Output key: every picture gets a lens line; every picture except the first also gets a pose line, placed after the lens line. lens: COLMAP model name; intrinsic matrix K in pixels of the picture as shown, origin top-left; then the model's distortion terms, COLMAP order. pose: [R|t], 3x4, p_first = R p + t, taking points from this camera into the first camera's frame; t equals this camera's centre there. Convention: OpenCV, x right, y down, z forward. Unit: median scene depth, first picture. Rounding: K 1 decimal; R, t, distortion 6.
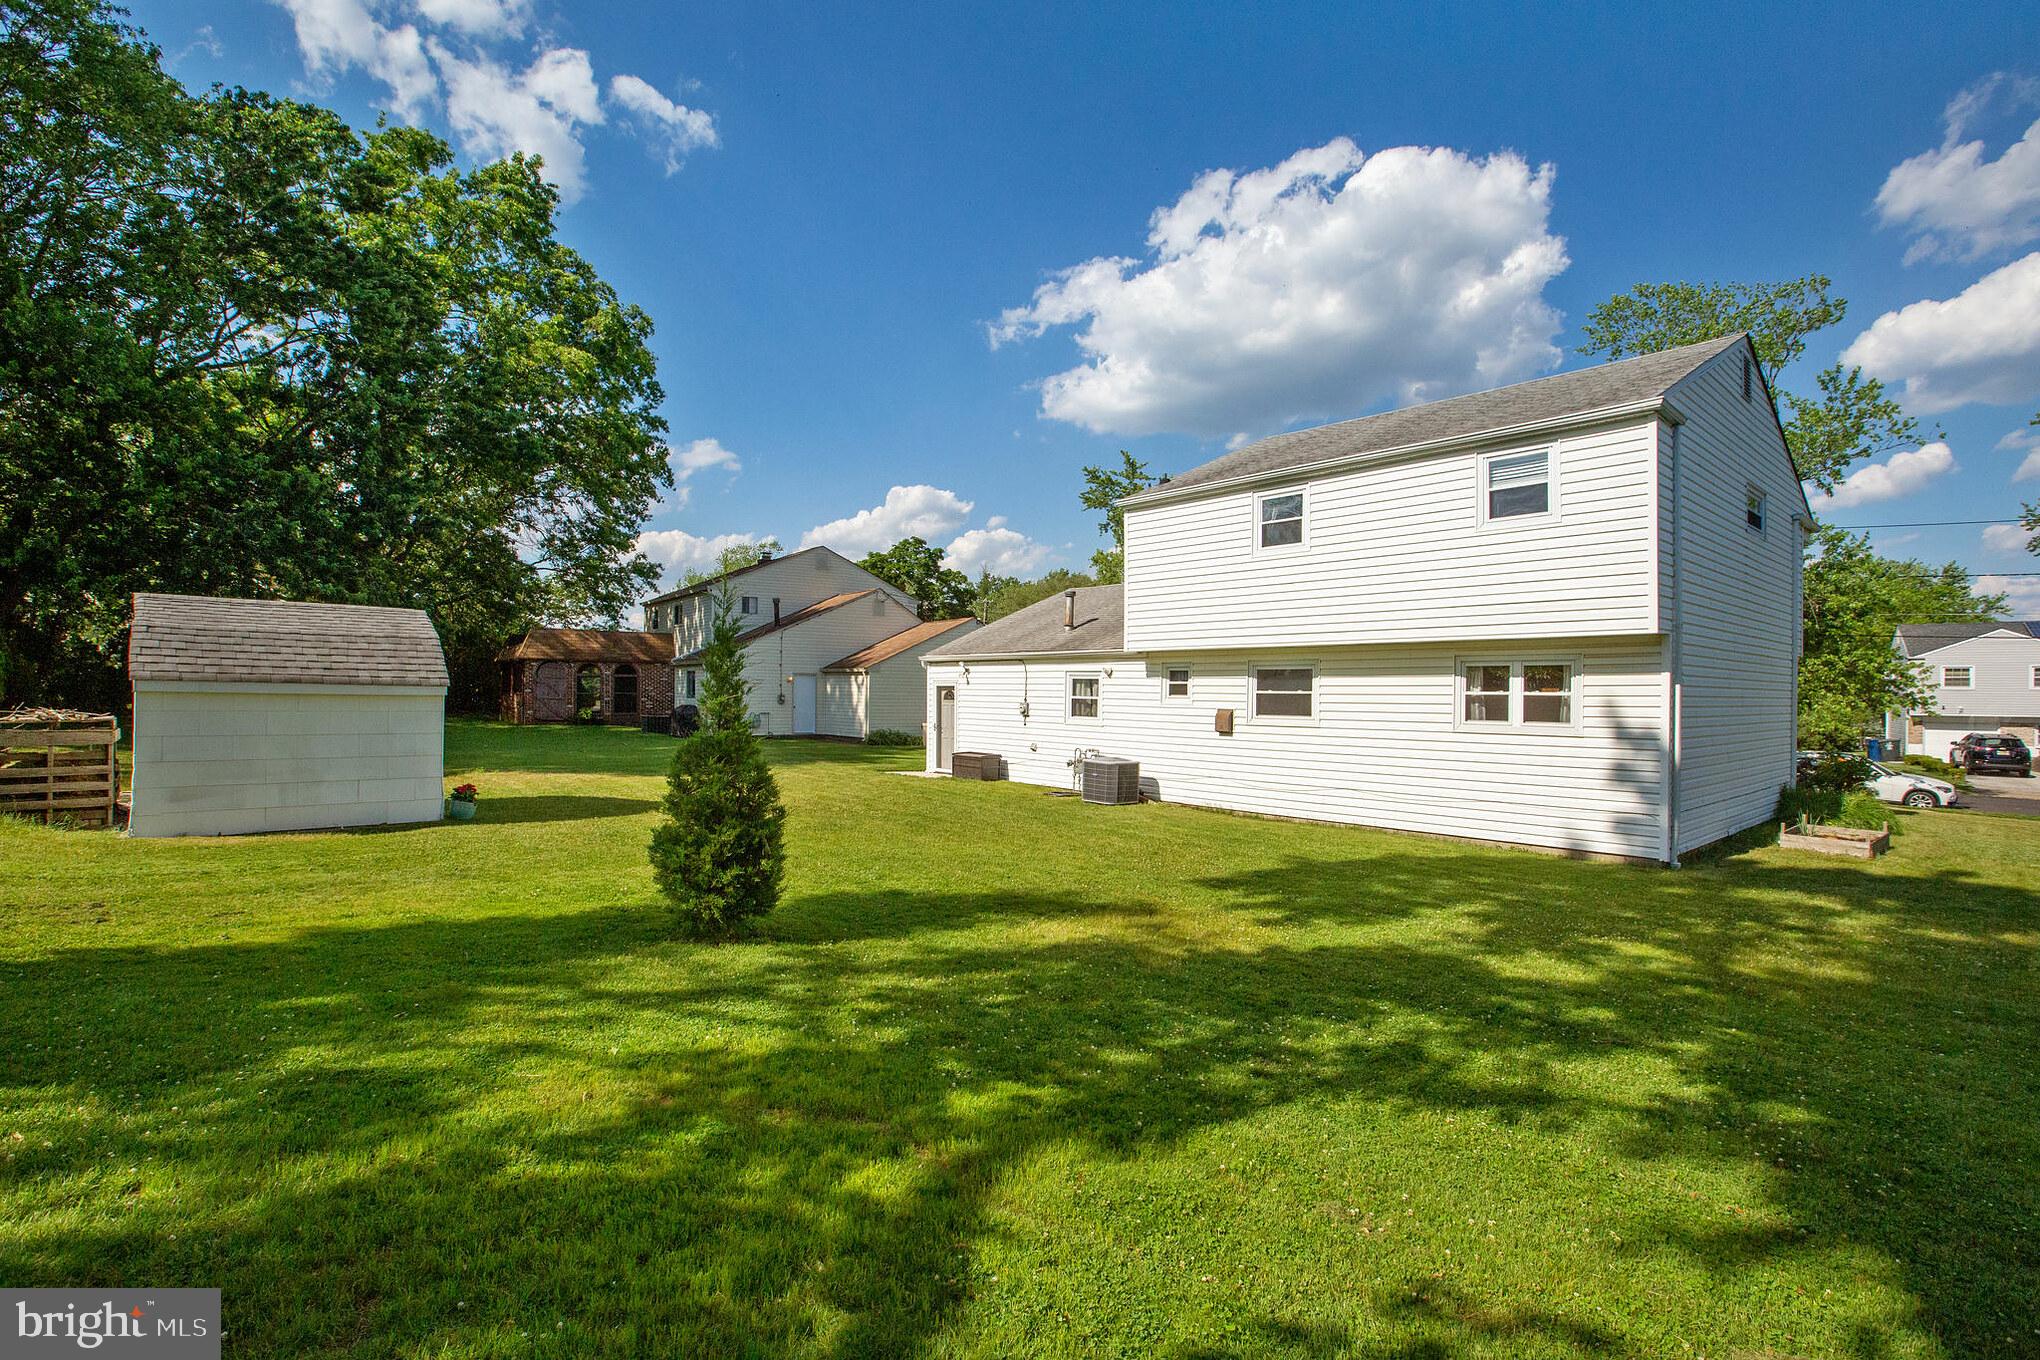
lens RADIAL K [[936.3, 0, 1019.9], [0, 936.3, 697.8], [0, 0, 1]] dist [-0.012936, 0.000212]
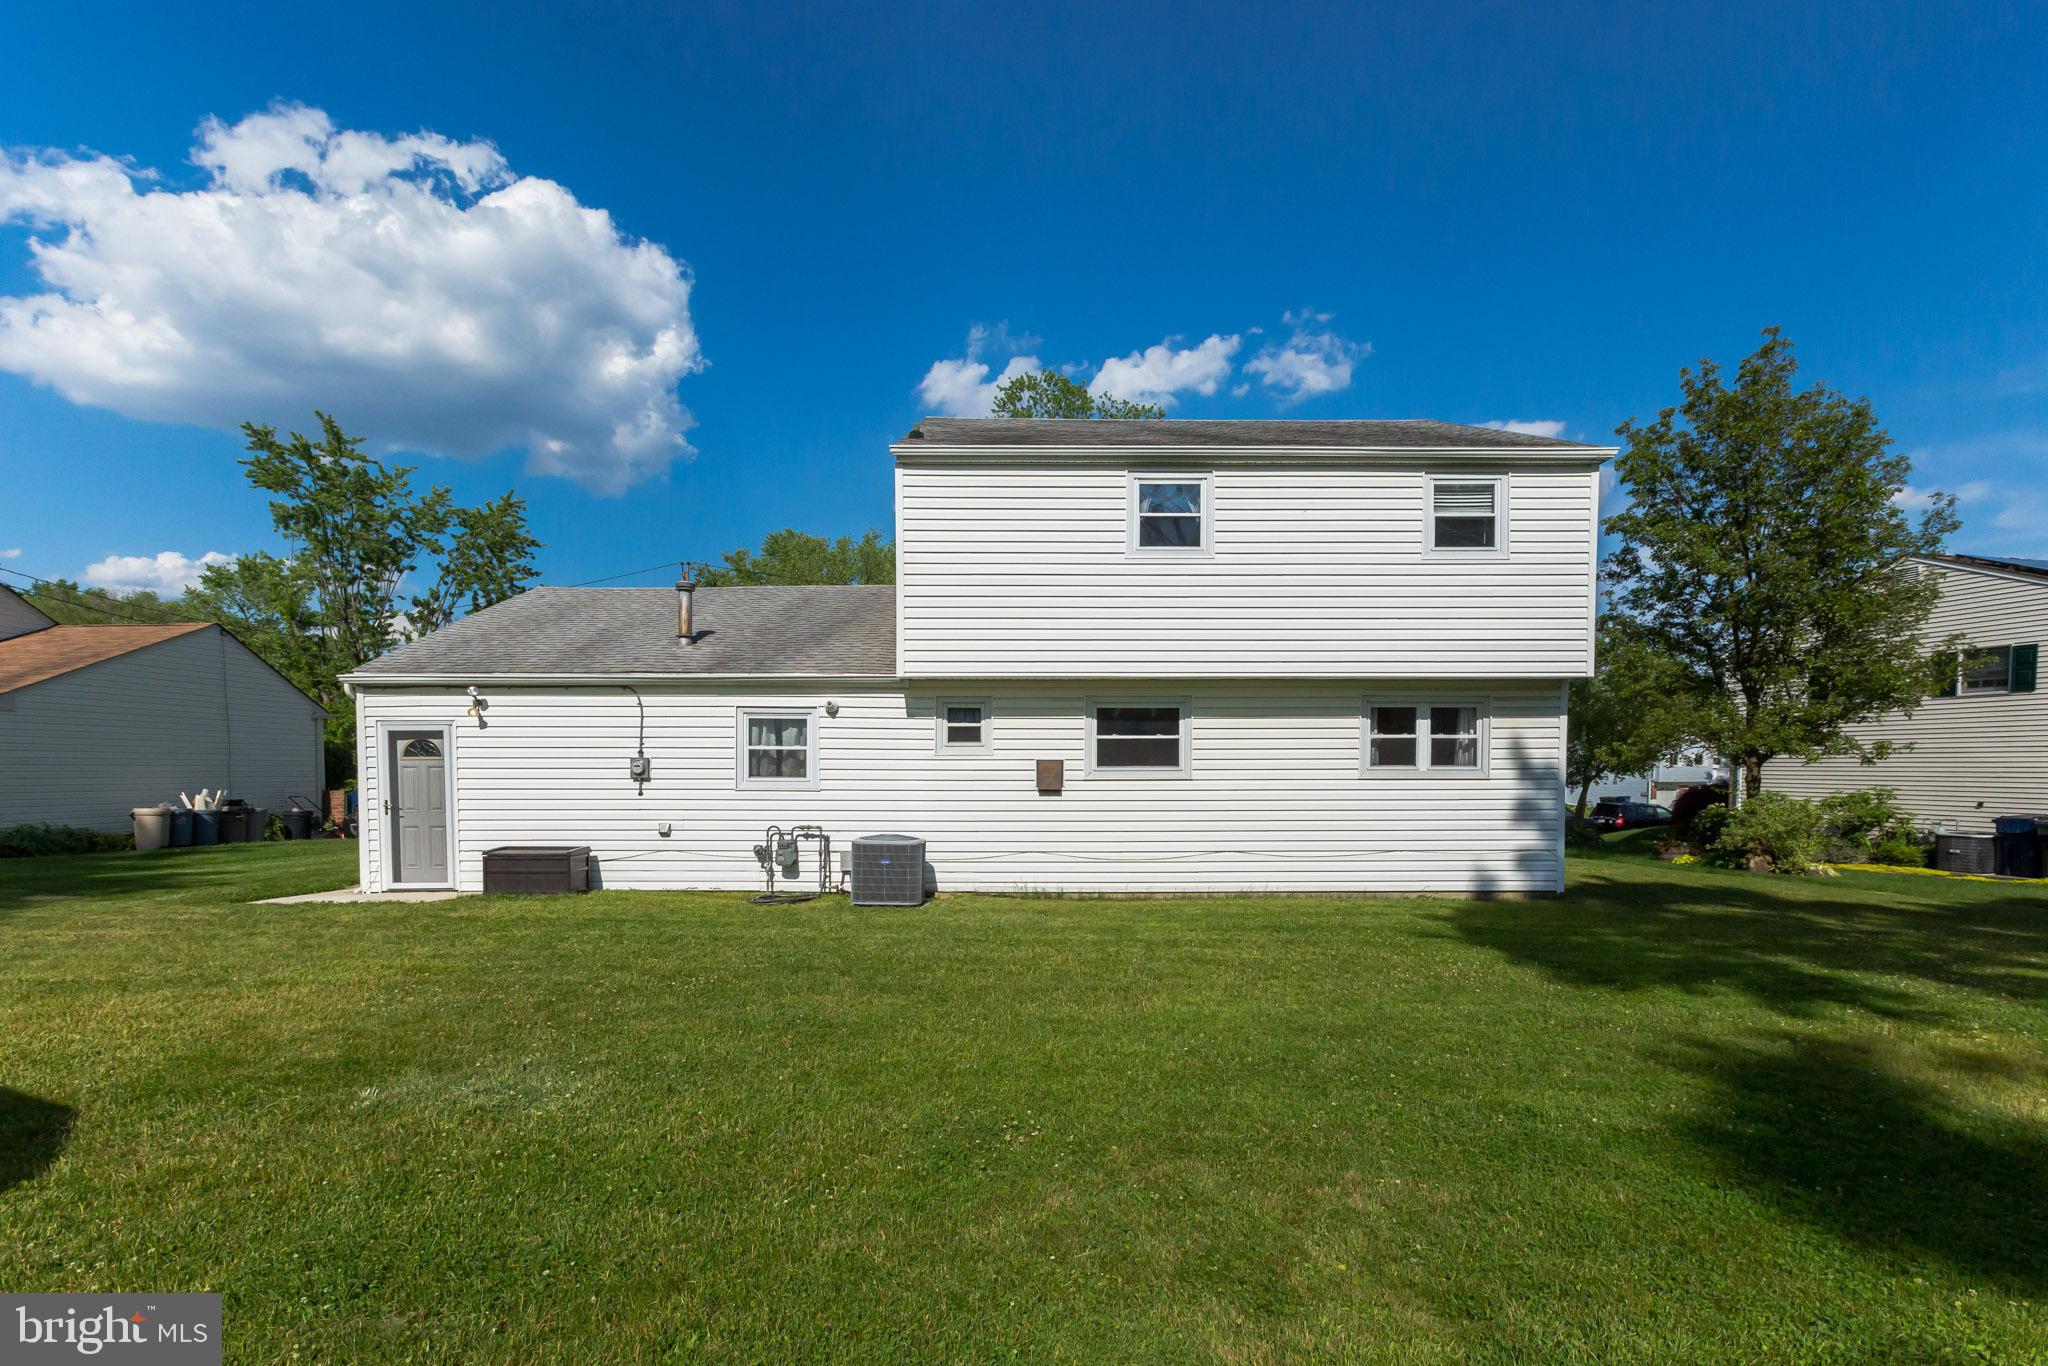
lens RADIAL K [[909.0, 0, 1024.2], [0, 909.0, 792.7], [0, 0, 1]] dist [-0.001450, 0.005609]
pose [[0.657040, -0.040585, 0.752763, -0.353838], [0.011254, 0.998967, 0.044035, 0.006003], [-0.753772, -0.020461, 0.656817, 0.553285]]
